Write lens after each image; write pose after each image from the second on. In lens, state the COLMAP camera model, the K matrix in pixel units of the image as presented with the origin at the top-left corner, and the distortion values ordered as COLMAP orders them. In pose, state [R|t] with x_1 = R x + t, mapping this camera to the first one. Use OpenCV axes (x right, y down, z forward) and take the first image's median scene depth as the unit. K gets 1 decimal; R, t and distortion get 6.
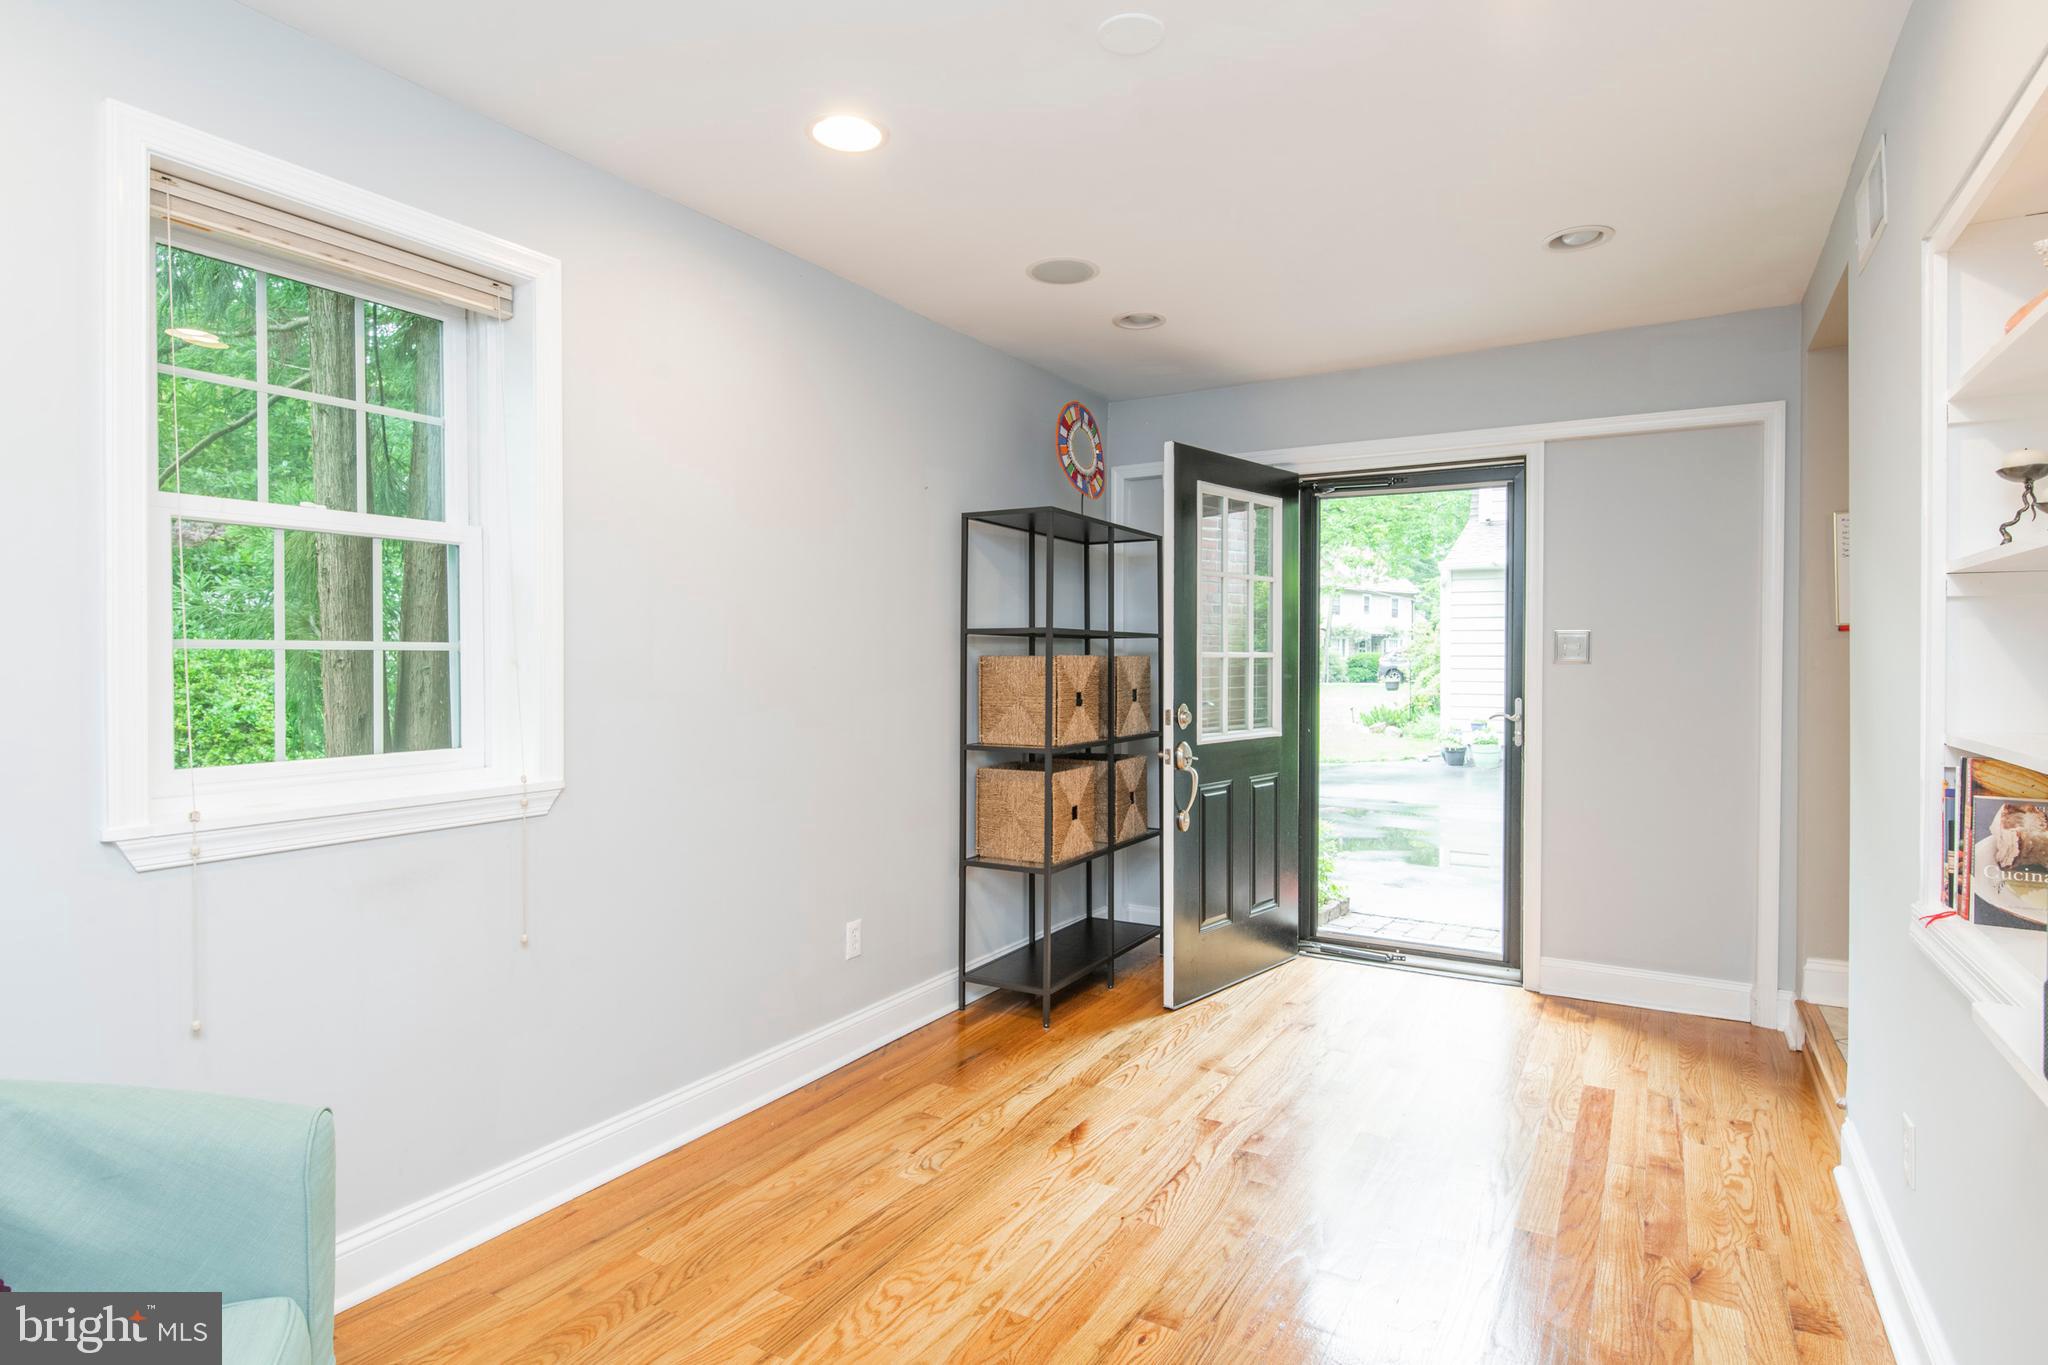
lens RADIAL K [[1081.6, 0, 1029.6], [0, 1081.6, 674.0], [0, 0, 1]] dist [-0.003678, -0.000311]
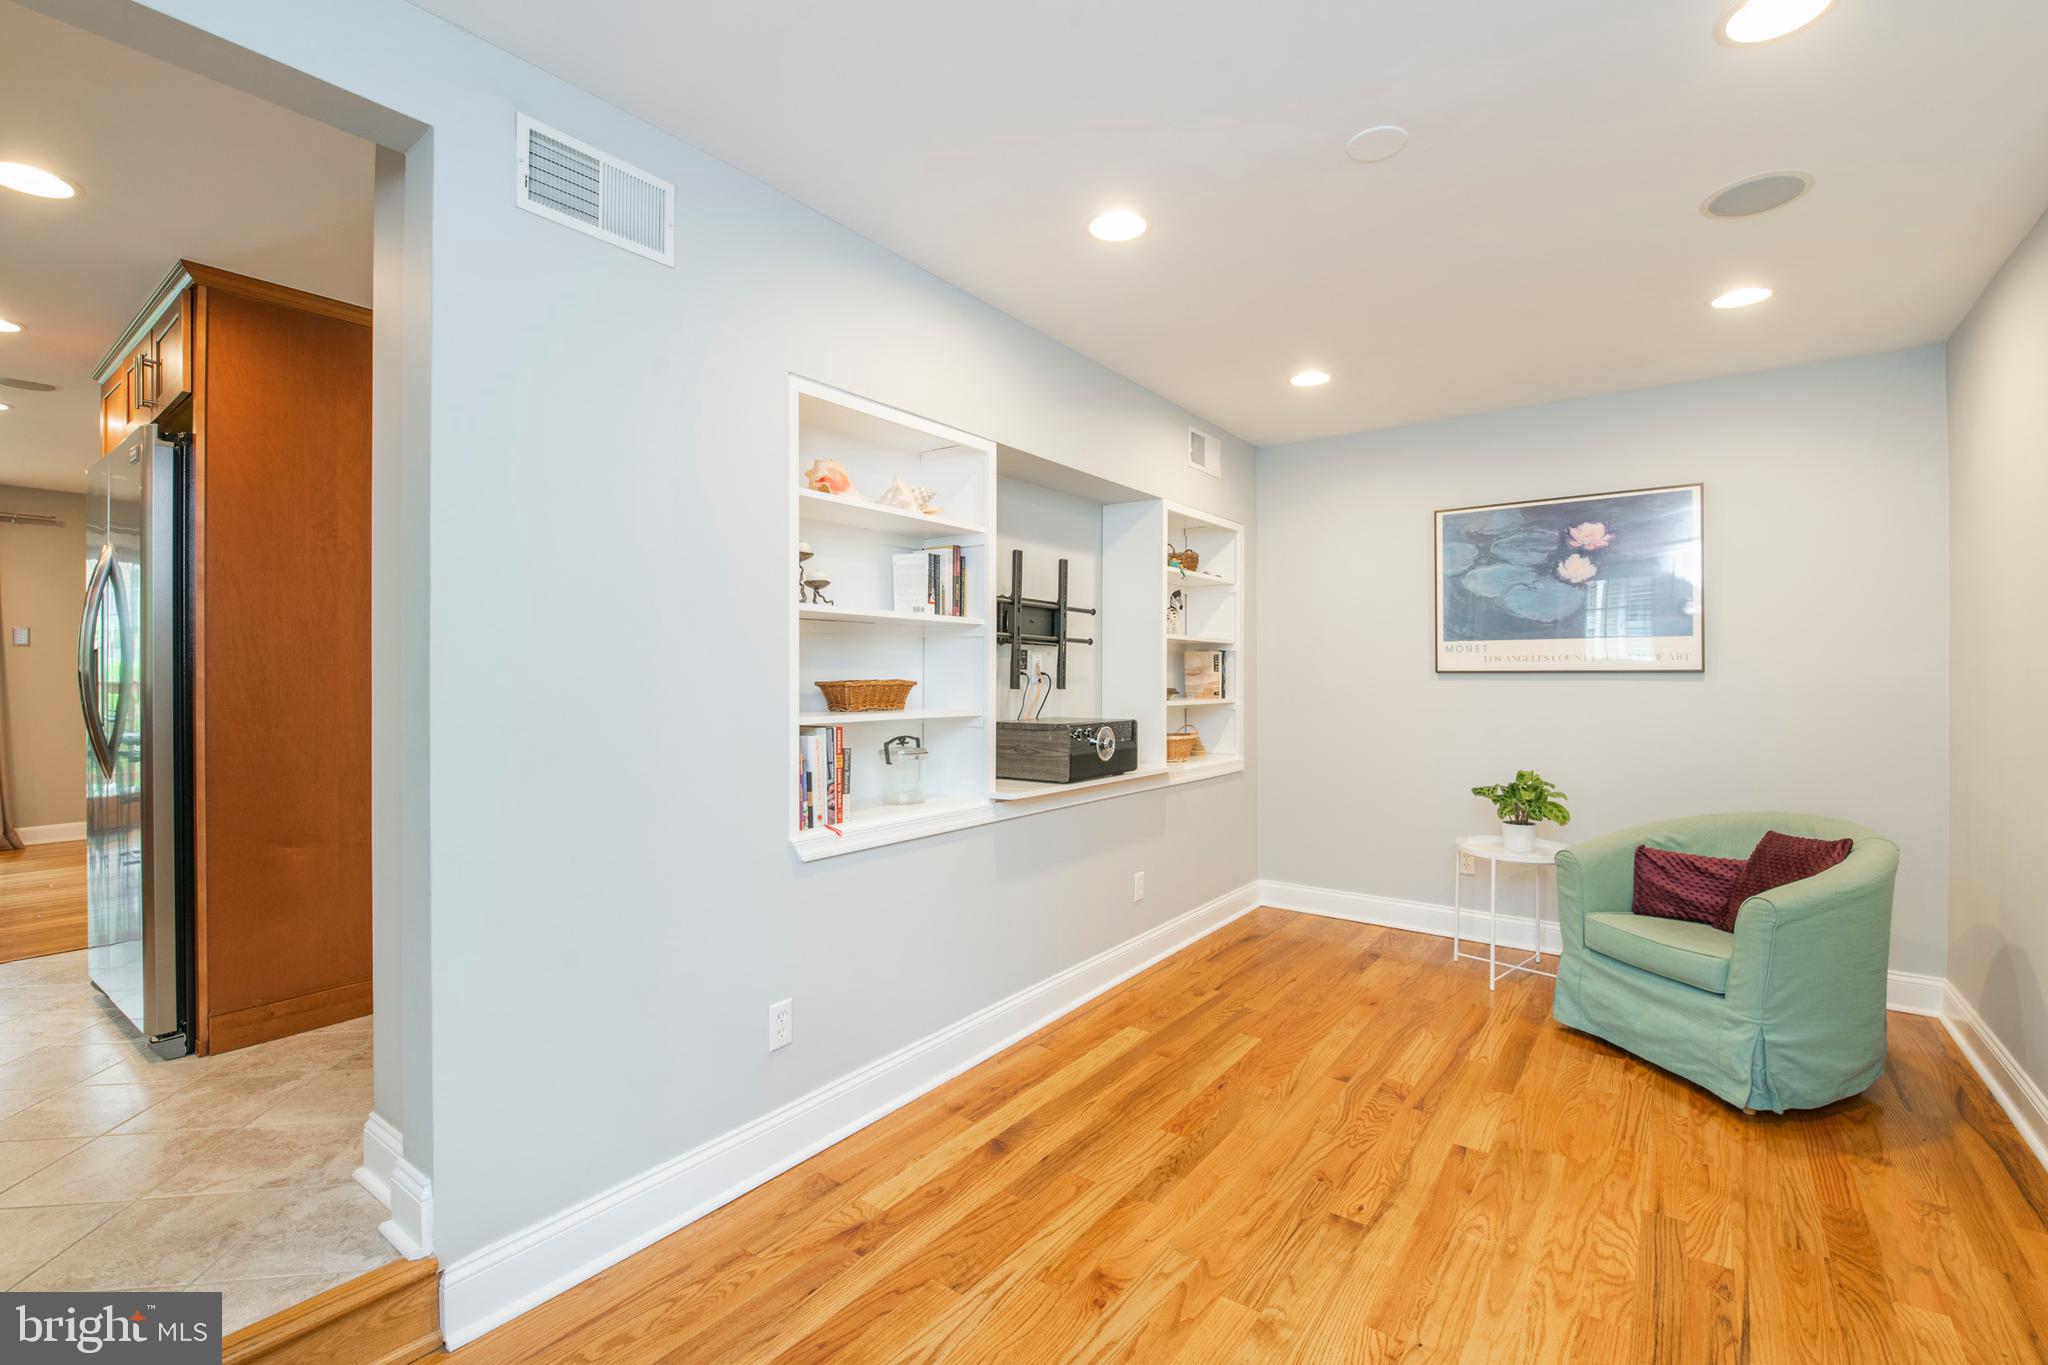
lens RADIAL K [[901.9, 0, 1019.0], [0, 901.9, 678.0], [0, 0, 1]] dist [-0.004802, -0.003392]
pose [[-0.993239, -0.001912, 0.116075, 0.350721], [0.000281, 0.999822, 0.018873, -0.019670], [-0.116090, 0.018778, -0.993061, 1.920672]]
